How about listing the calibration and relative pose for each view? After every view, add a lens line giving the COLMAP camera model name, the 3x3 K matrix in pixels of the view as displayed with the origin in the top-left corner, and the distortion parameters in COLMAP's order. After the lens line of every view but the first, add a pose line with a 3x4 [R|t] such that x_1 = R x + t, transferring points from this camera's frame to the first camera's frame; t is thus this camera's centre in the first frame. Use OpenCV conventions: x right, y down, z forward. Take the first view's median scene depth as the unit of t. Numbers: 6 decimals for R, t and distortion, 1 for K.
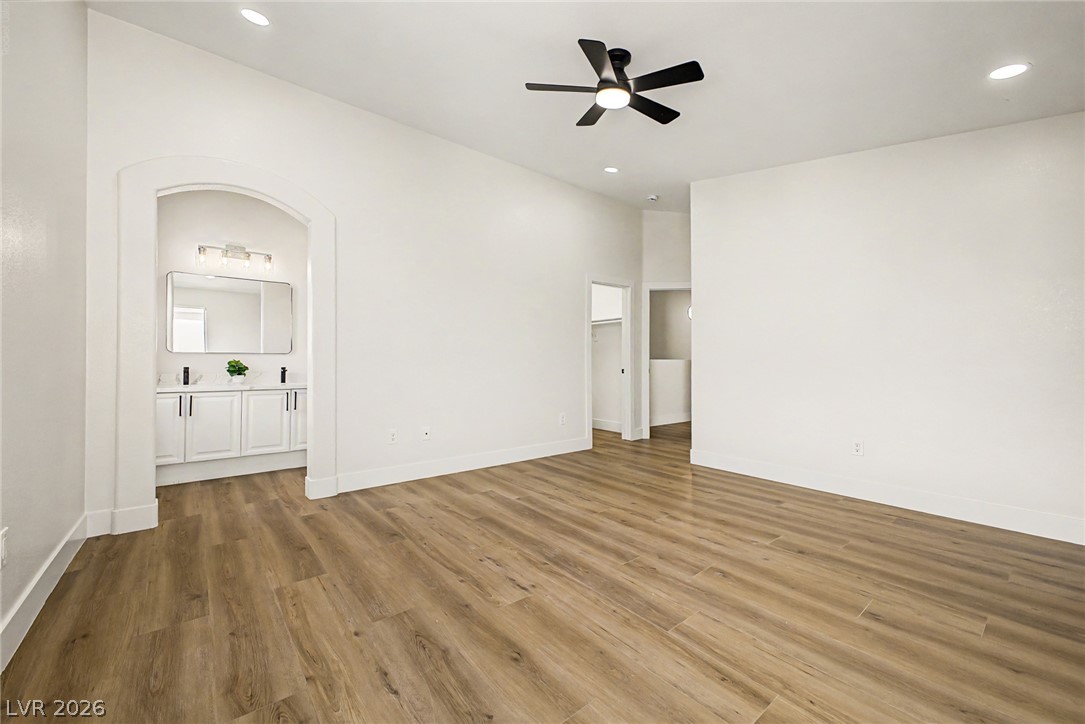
lens RADIAL K [[428.9, 0, 535.8], [0, 428.9, 357.6], [0, 0, 1]] dist [0.001156, -0.000134]
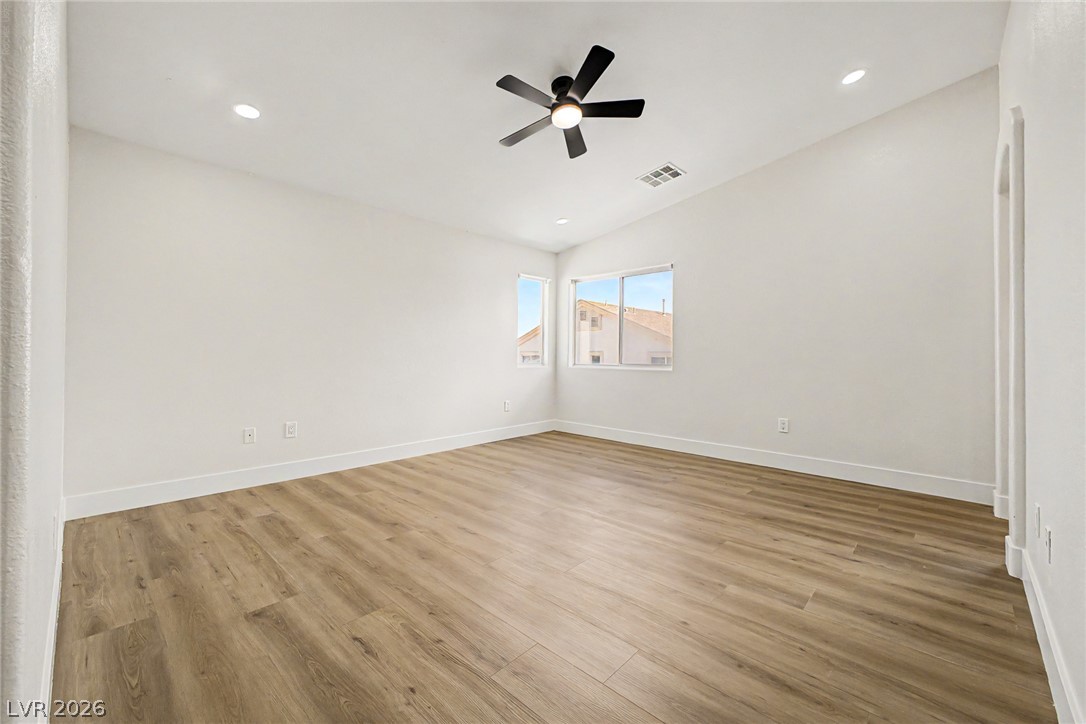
lens RADIAL K [[429.3, 0, 536.3], [0, 429.3, 357.6], [0, 0, 1]] dist [0.001156, -0.000134]
pose [[-0.990311, -0.006075, -0.138734, 0.358039], [-0.005890, 0.999981, -0.001750, 0.020862], [0.138742, -0.000916, -0.990328, 1.865789]]
